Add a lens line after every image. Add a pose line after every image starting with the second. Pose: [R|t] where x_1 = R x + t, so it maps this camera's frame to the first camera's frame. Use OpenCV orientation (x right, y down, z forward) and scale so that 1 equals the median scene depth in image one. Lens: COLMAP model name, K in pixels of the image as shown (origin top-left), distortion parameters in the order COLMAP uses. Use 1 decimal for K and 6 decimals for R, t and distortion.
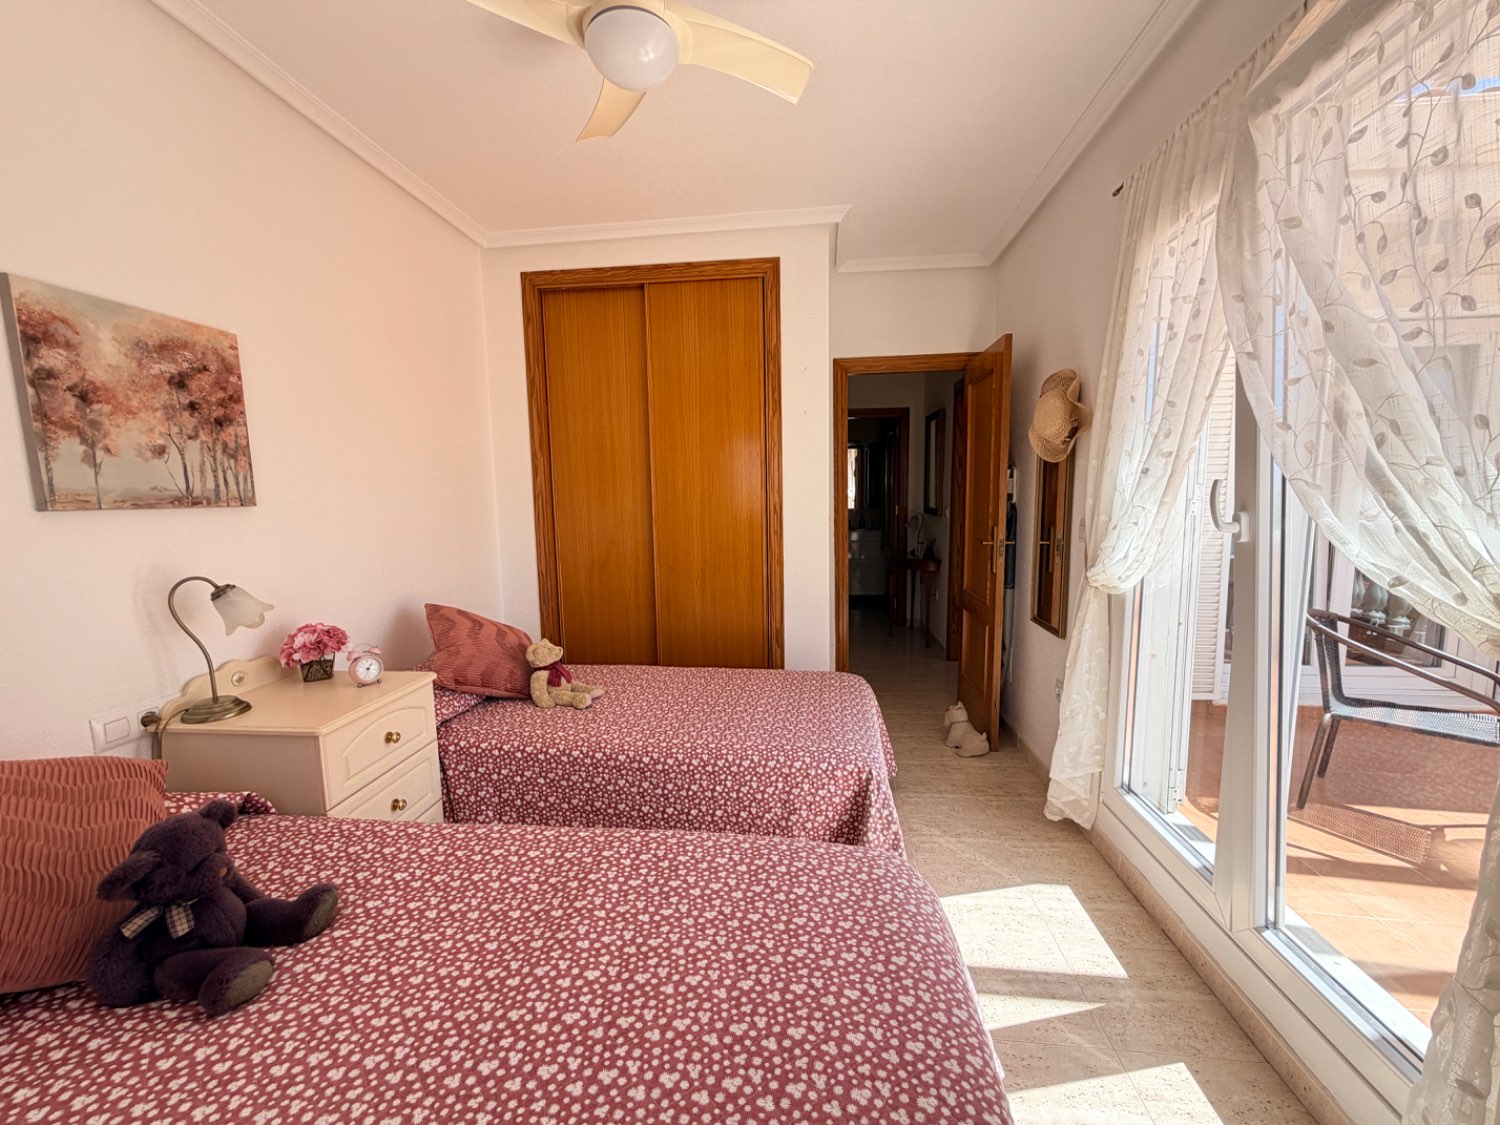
lens RADIAL K [[593.8, 0, 747.9], [0, 593.8, 562.3], [0, 0, 1]] dist [0.006952, -0.000149]
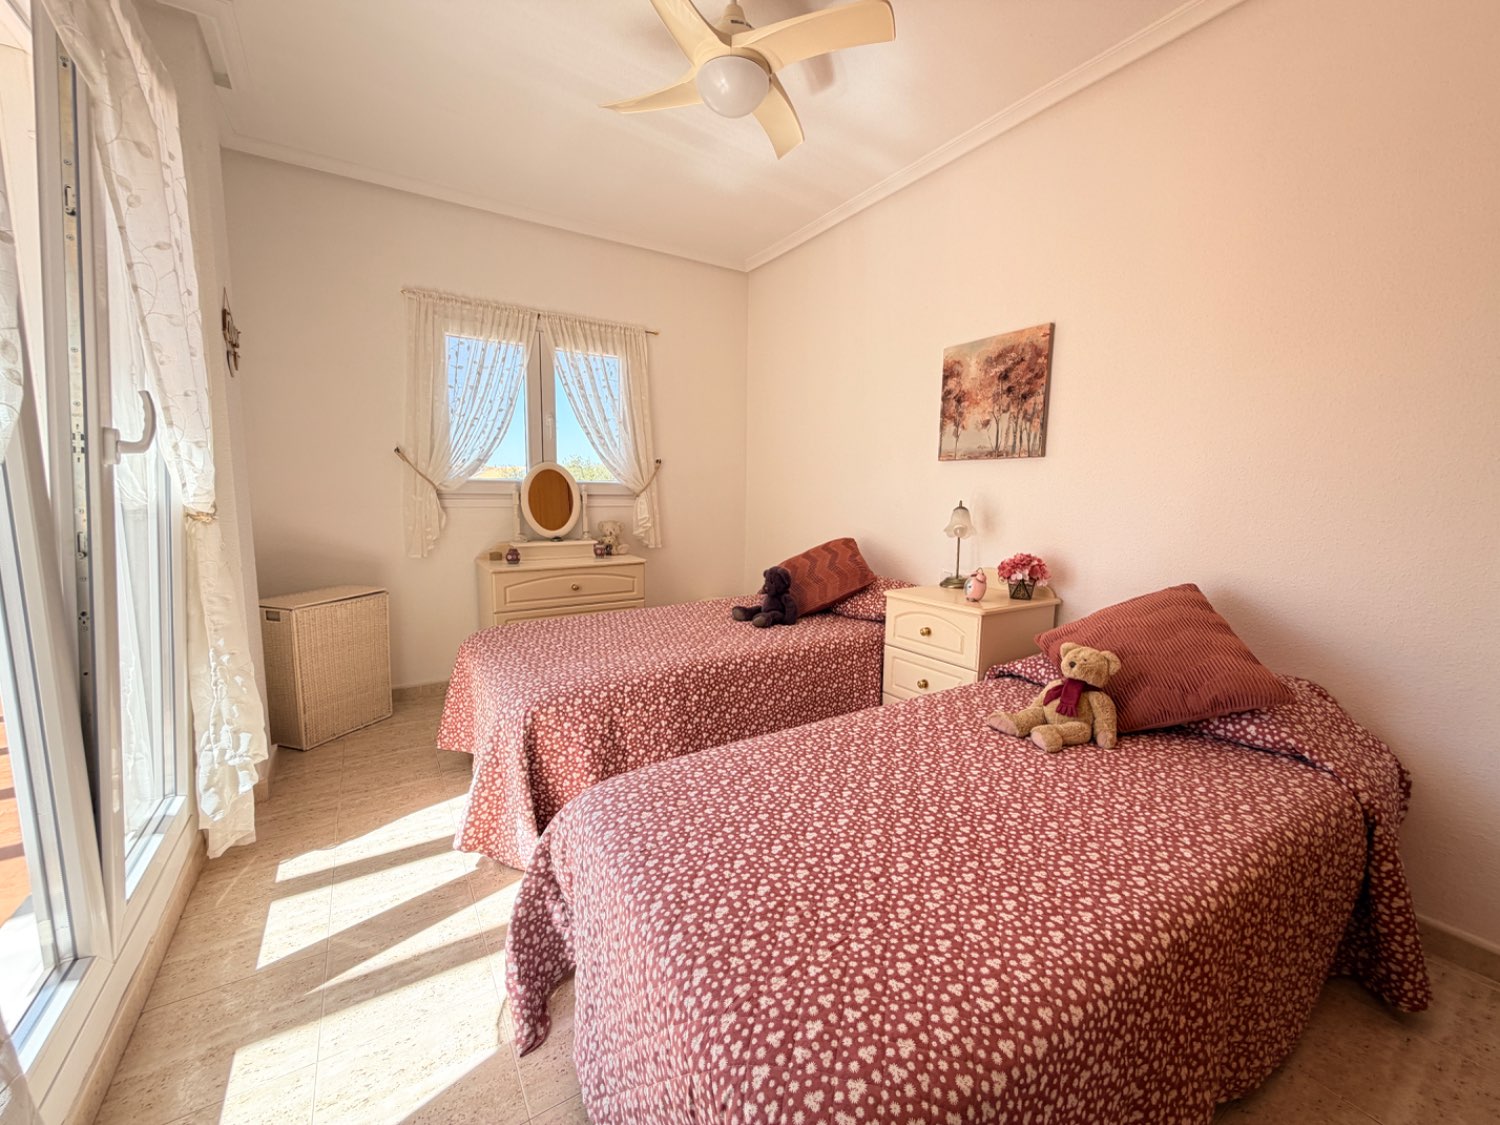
lens RADIAL K [[593.8, 0, 746.3], [0, 593.8, 564.3], [0, 0, 1]] dist [0.006952, -0.000149]
pose [[-0.761361, 0.083375, -0.642944, 0.574736], [-0.076283, 0.973288, 0.216546, -0.110563], [0.643824, 0.213916, -0.734663, 1.797605]]
